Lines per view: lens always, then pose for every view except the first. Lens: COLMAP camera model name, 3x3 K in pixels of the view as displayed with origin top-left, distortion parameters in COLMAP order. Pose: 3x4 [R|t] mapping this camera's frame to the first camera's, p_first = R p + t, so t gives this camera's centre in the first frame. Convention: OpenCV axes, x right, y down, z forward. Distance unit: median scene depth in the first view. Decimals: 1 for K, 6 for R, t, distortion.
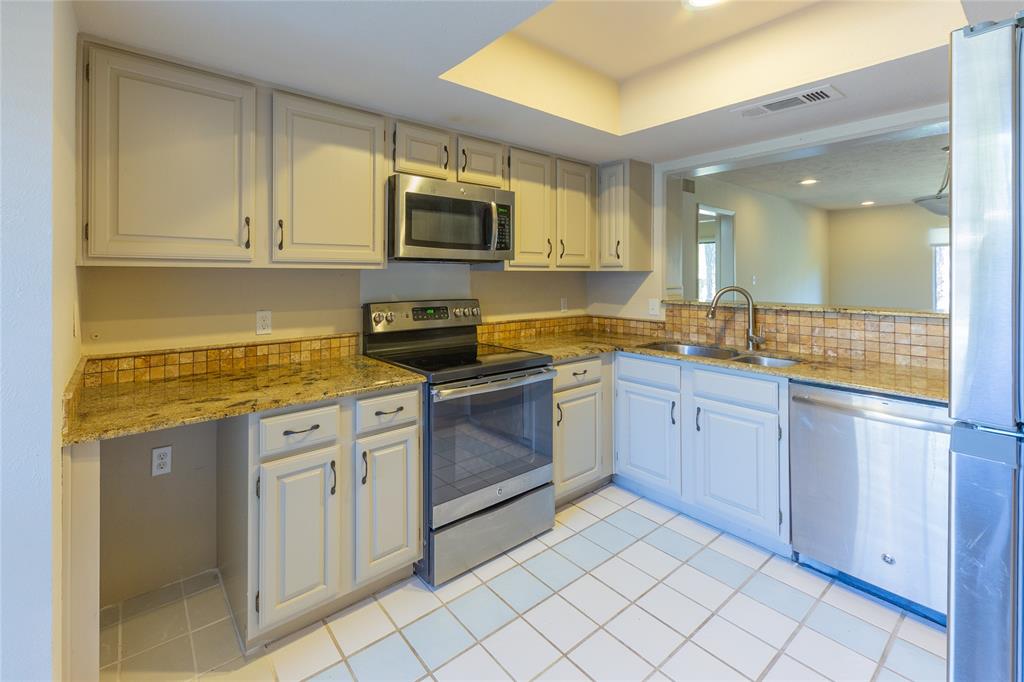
lens RADIAL K [[437.2, 0, 460.3], [0, 437.2, 274.6], [0, 0, 1]] dist [0.010293, -0.000056]
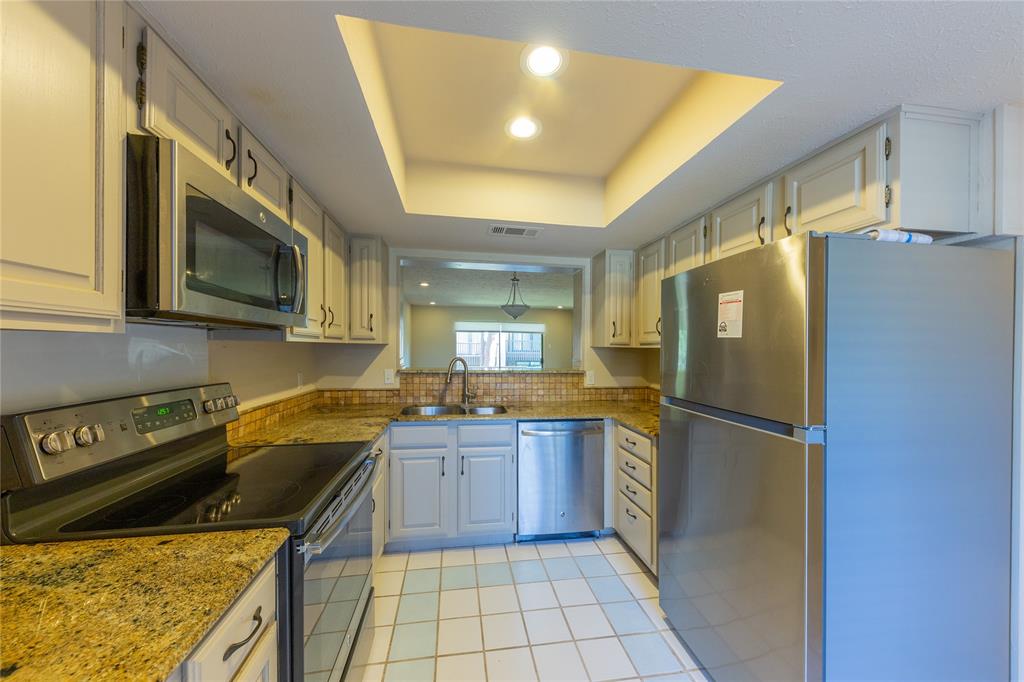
lens RADIAL K [[353.8, 0, 507.5], [0, 353.8, 353.7], [0, 0, 1]] dist [0.007160, -0.003150]
pose [[0.463686, -0.007889, 0.885965, -0.249827], [-0.013248, 0.999787, 0.015836, -0.002380], [-0.885901, -0.019081, 0.463482, 0.376419]]
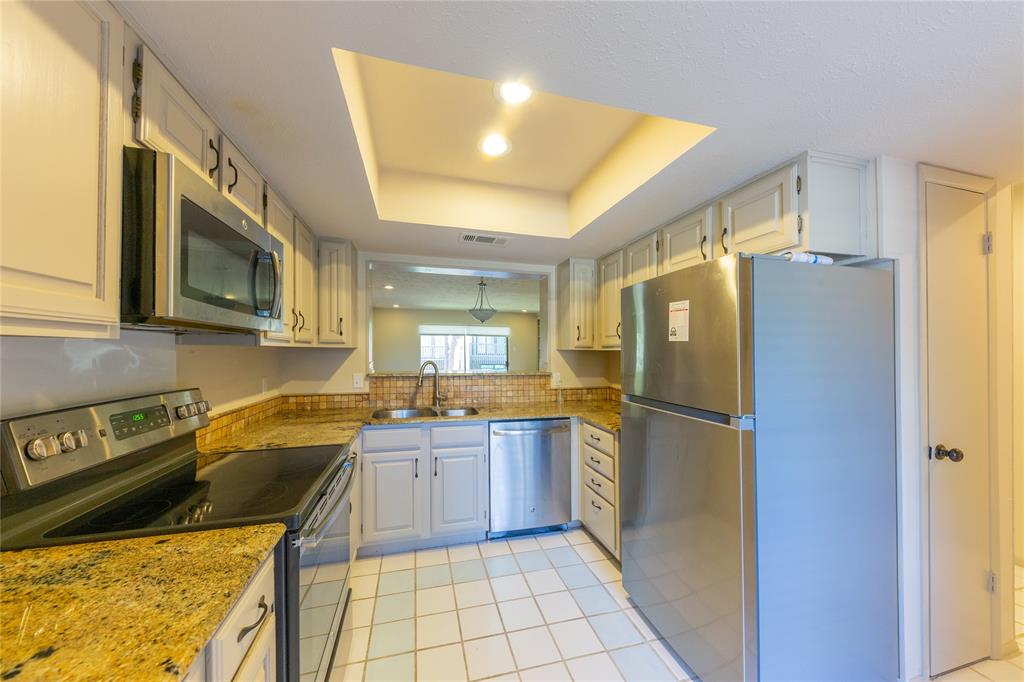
lens RADIAL K [[356.7, 0, 508.9], [0, 356.7, 350.2], [0, 0, 1]] dist [0.005682, -0.003786]
pose [[0.366768, 0.006456, 0.930290, -0.297317], [-0.007471, 0.999964, -0.003994, -0.002194], [-0.930283, -0.005485, 0.366803, 0.374903]]
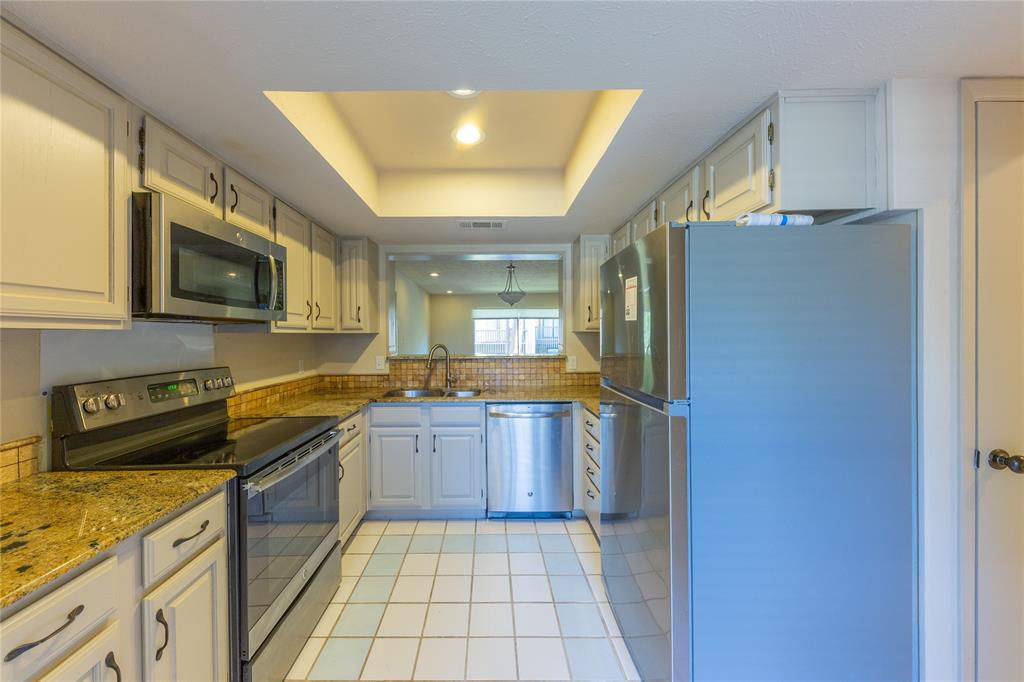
lens RADIAL K [[368.3, 0, 486.9], [0, 368.3, 337.1], [0, 0, 1]] dist [-0.000290, -0.000295]
pose [[0.595511, -0.008326, 0.803304, -0.236851], [0.007007, 0.999962, 0.005170, -0.000709], [-0.803317, 0.002550, 0.595547, 0.183702]]
